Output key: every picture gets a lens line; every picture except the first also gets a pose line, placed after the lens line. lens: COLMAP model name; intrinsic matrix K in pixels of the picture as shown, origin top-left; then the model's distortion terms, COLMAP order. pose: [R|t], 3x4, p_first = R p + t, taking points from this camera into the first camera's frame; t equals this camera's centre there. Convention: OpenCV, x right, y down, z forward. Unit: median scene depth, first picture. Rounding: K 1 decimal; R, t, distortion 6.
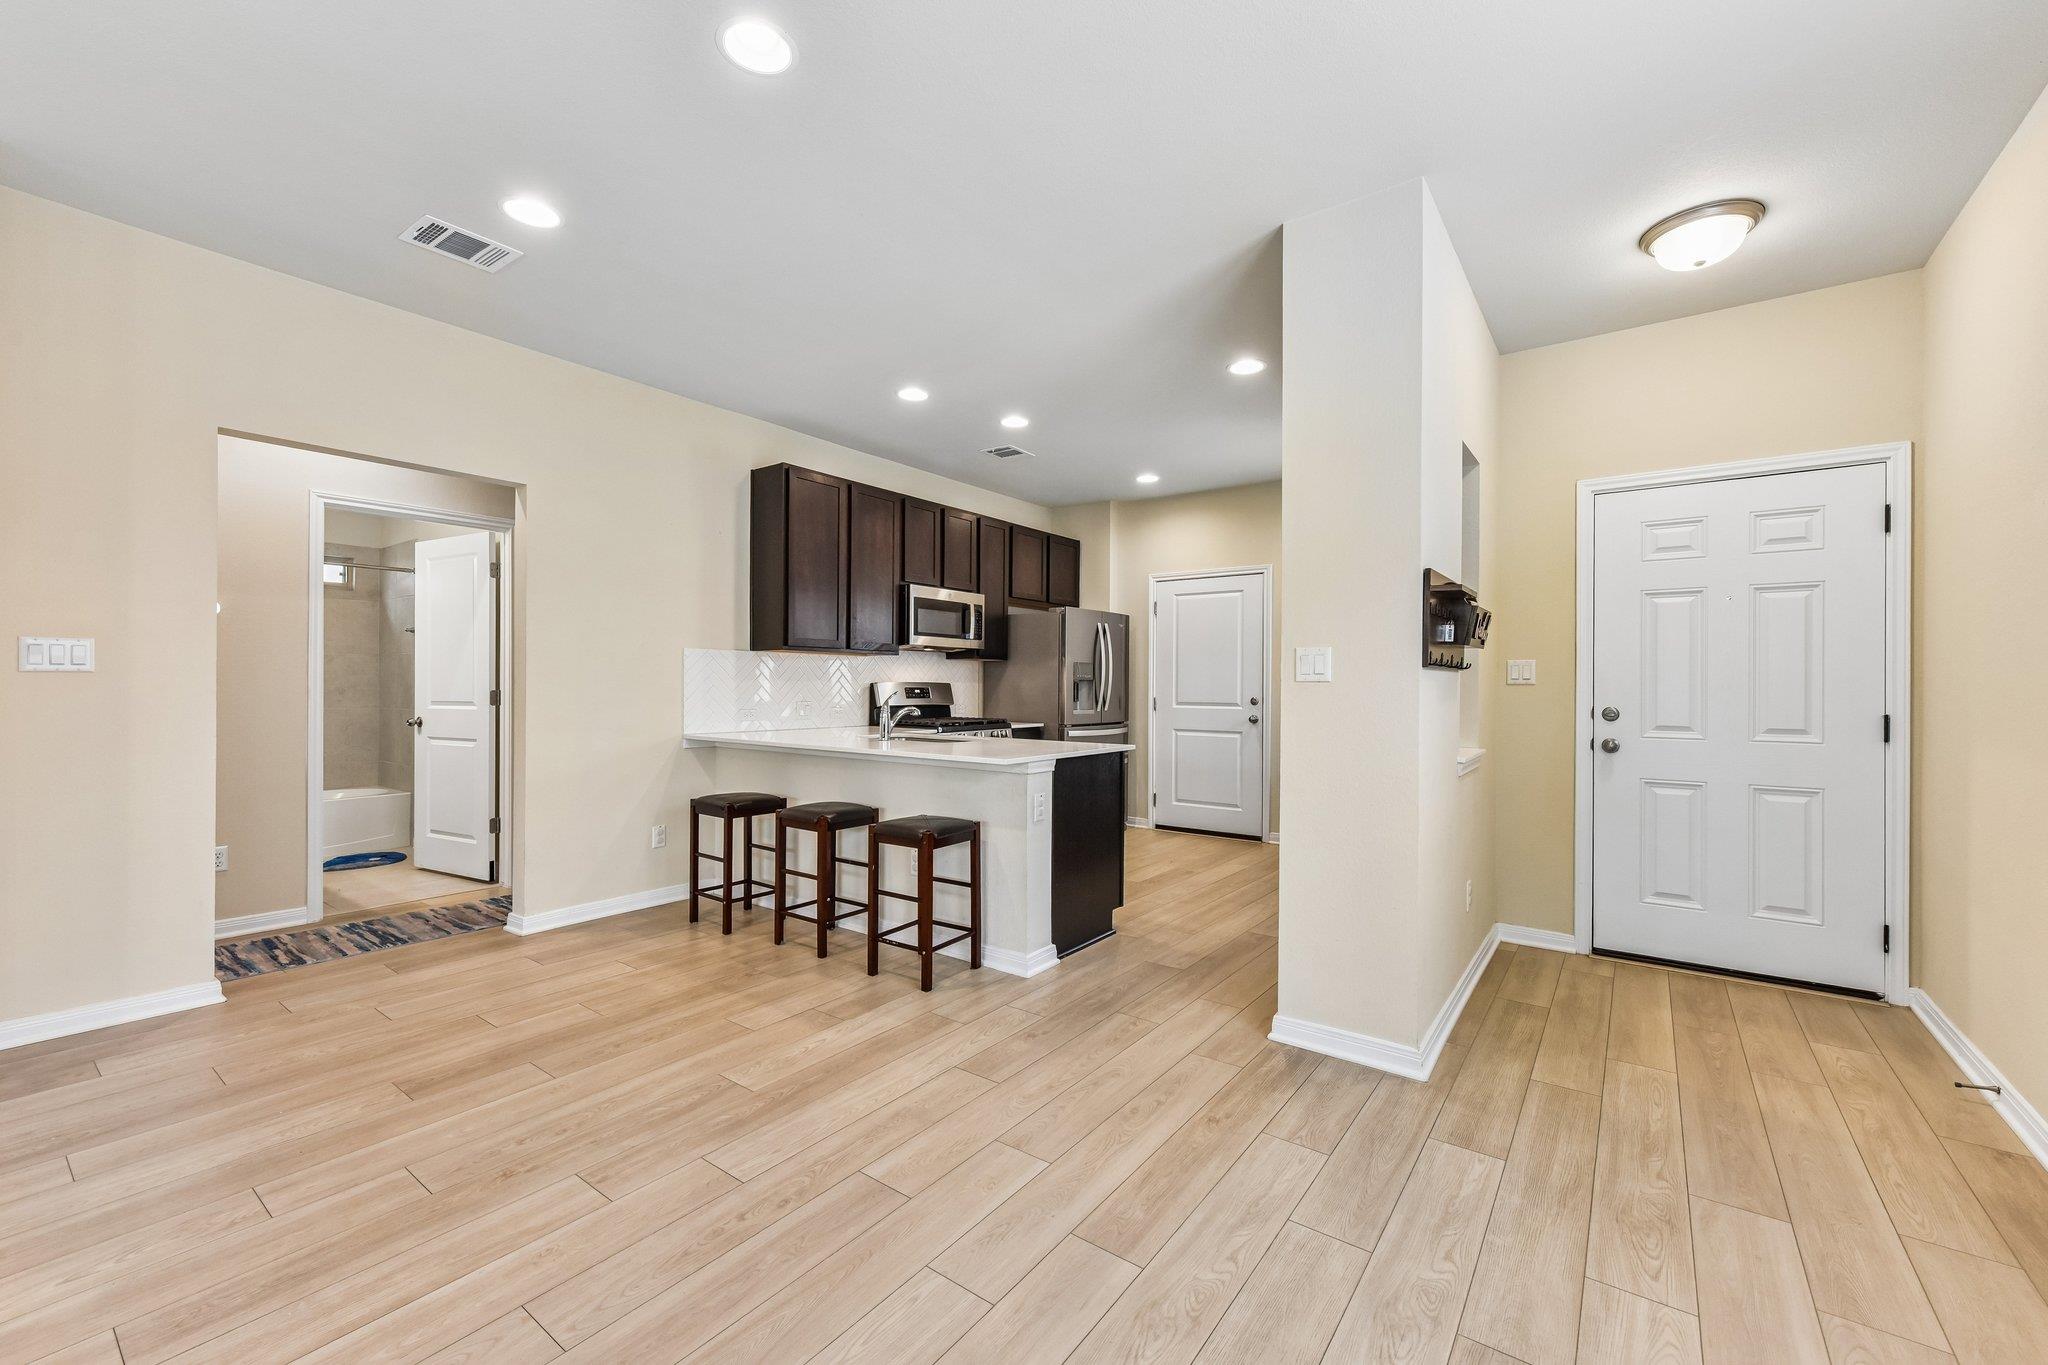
lens RADIAL K [[816.6, 0, 1035.1], [0, 816.6, 683.1], [0, 0, 1]] dist [0.001681, -0.000318]
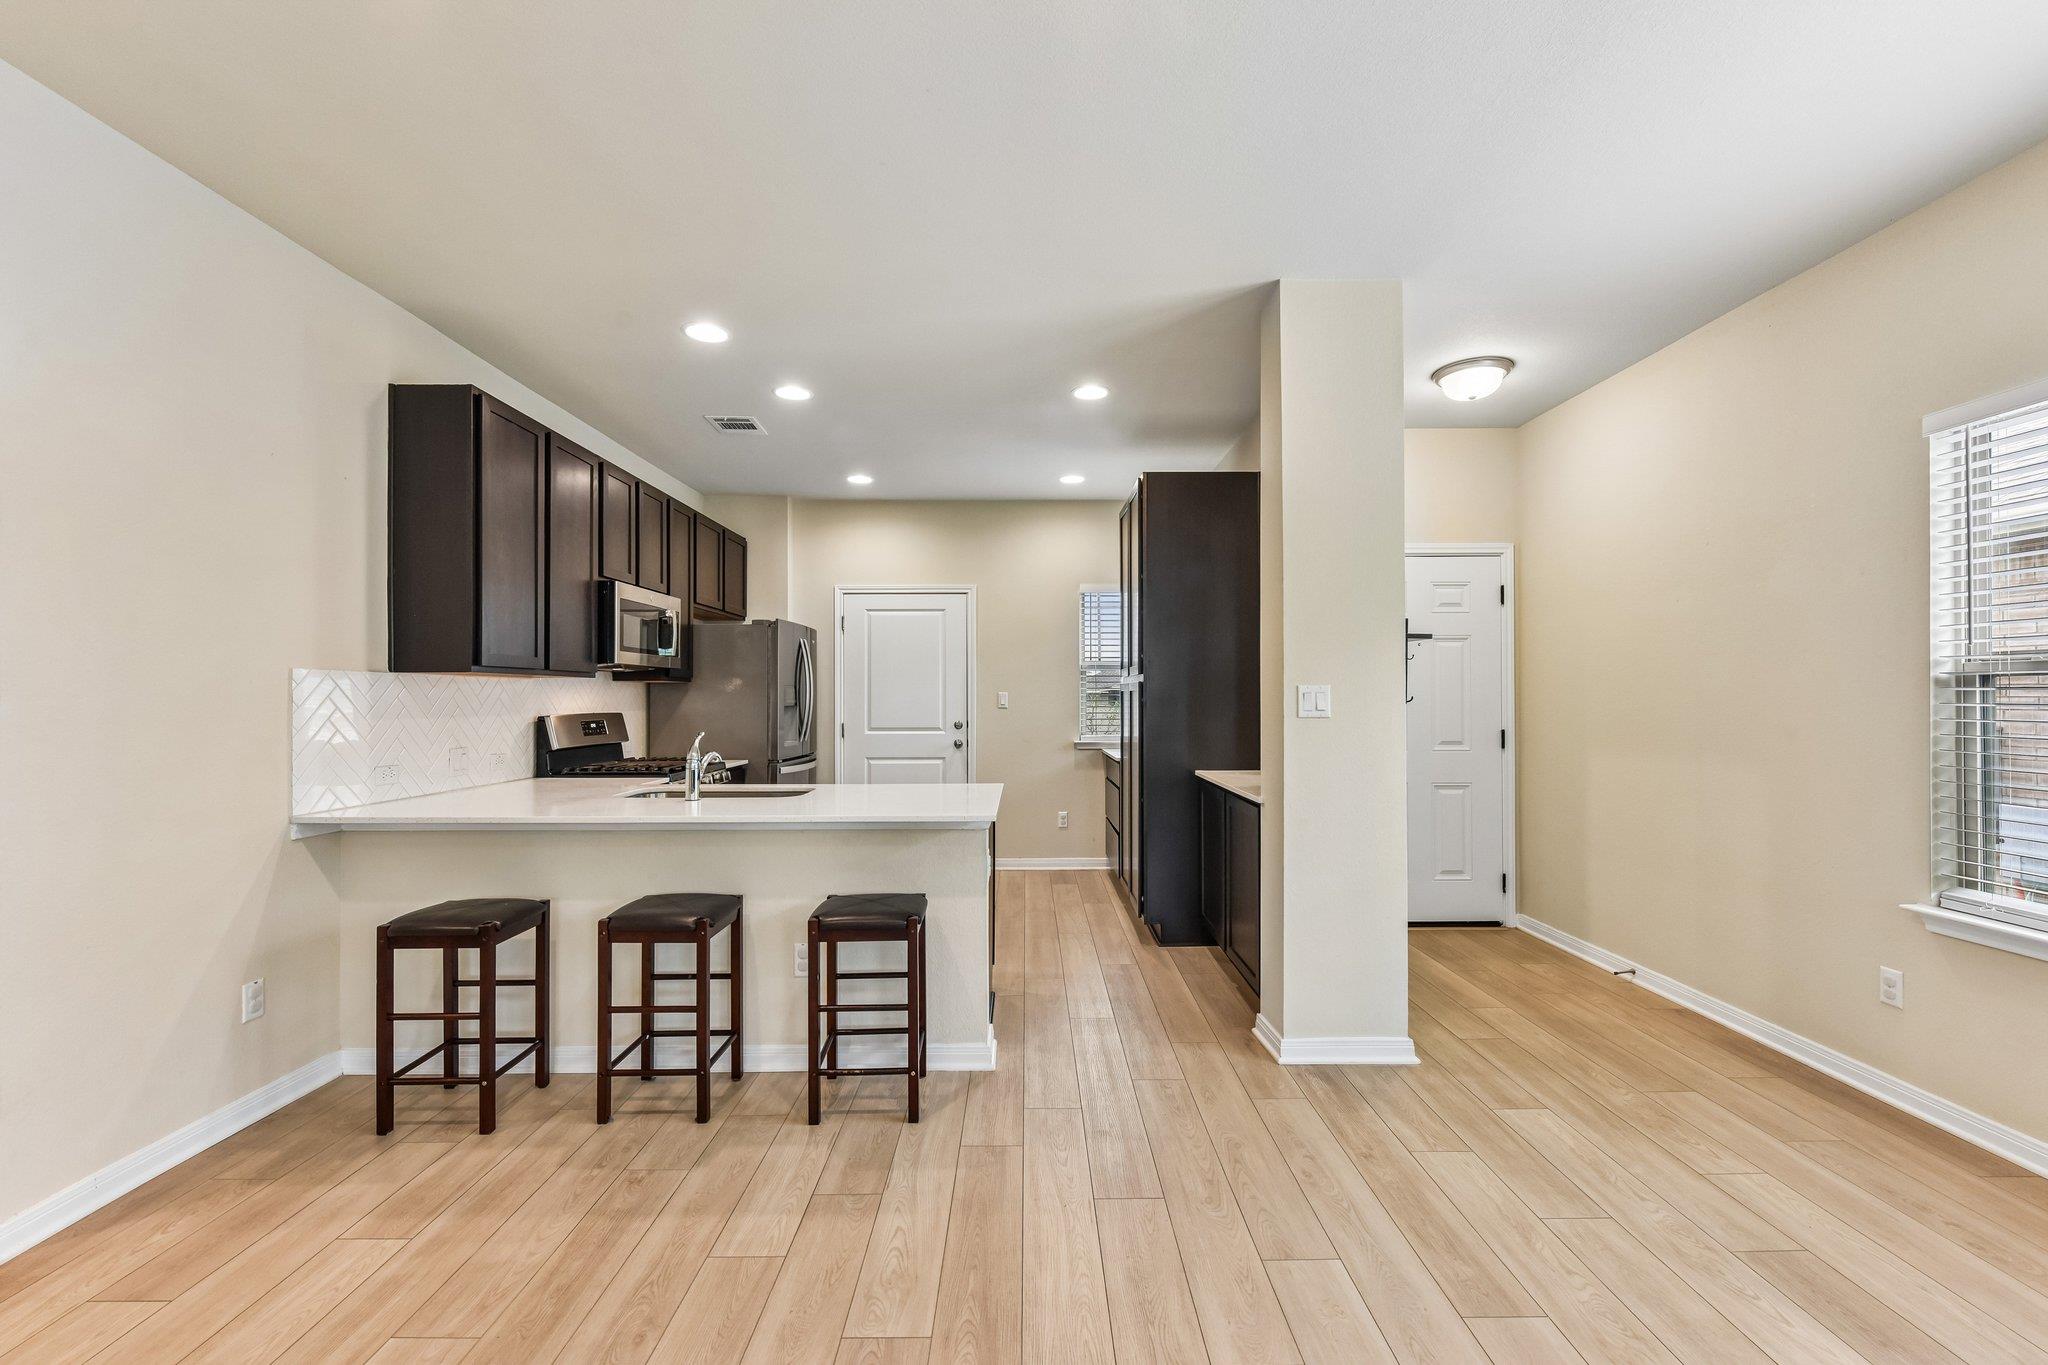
lens RADIAL K [[851.4, 0, 1033.2], [0, 851.4, 692.4], [0, 0, 1]] dist [-0.000246, -0.000541]
pose [[0.801423, -0.005210, 0.598075, -0.290748], [0.006325, 0.999980, 0.000237, -0.017869], [-0.598064, 0.003593, 0.801440, 0.154014]]
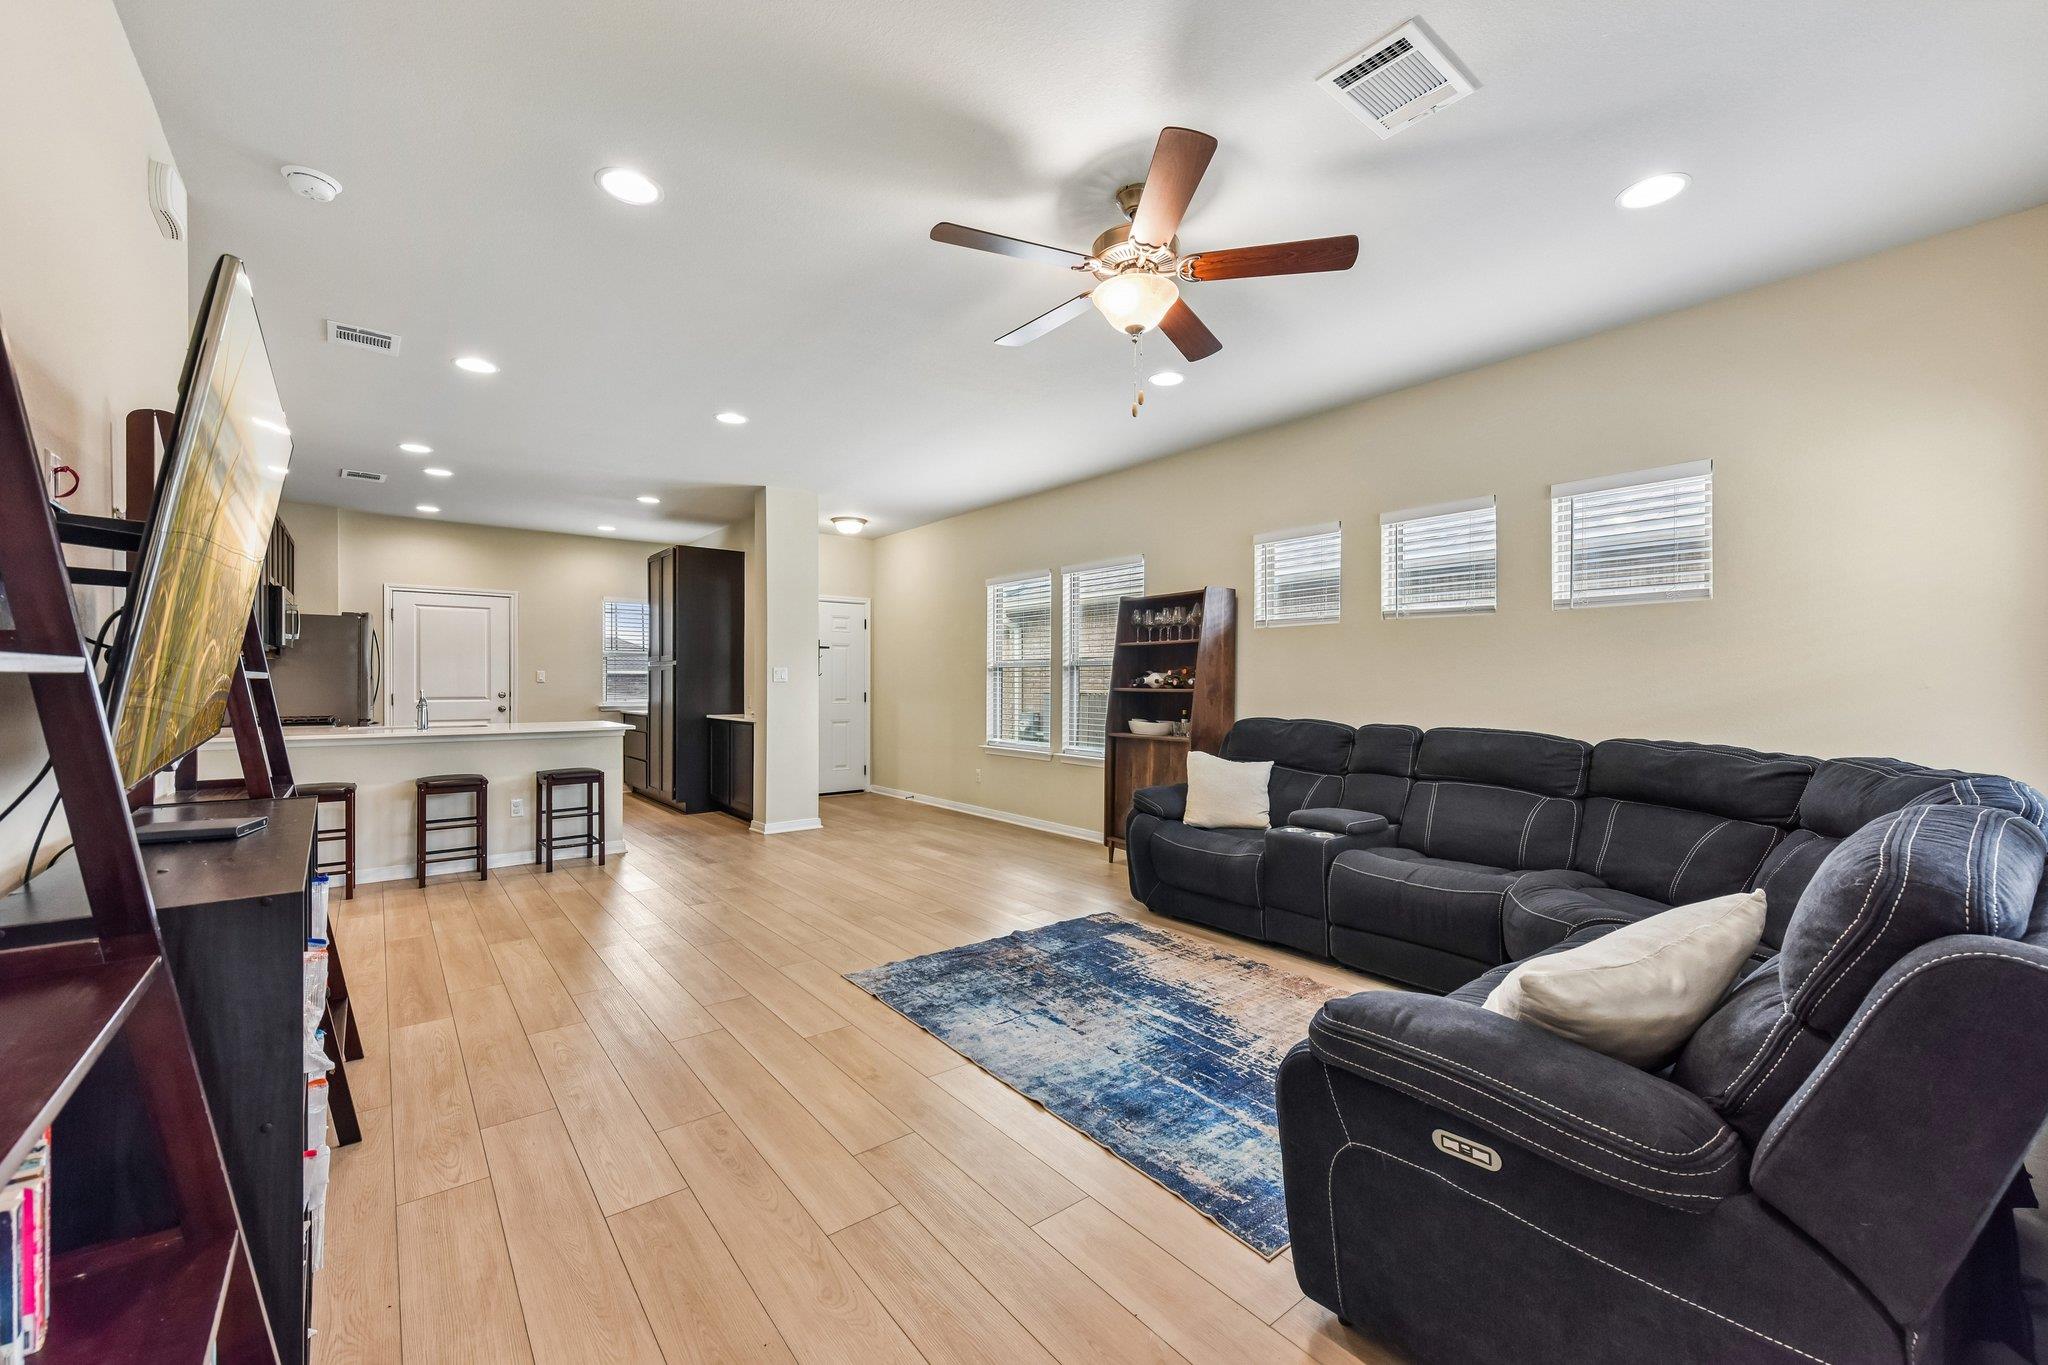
lens RADIAL K [[816.6, 0, 1035.1], [0, 816.6, 683.1], [0, 0, 1]] dist [0.001681, -0.000318]
pose [[0.256141, -0.006972, 0.966614, -0.850461], [-0.001500, 0.999970, 0.007610, -0.008525], [-0.966638, -0.003400, 0.256123, -0.166819]]
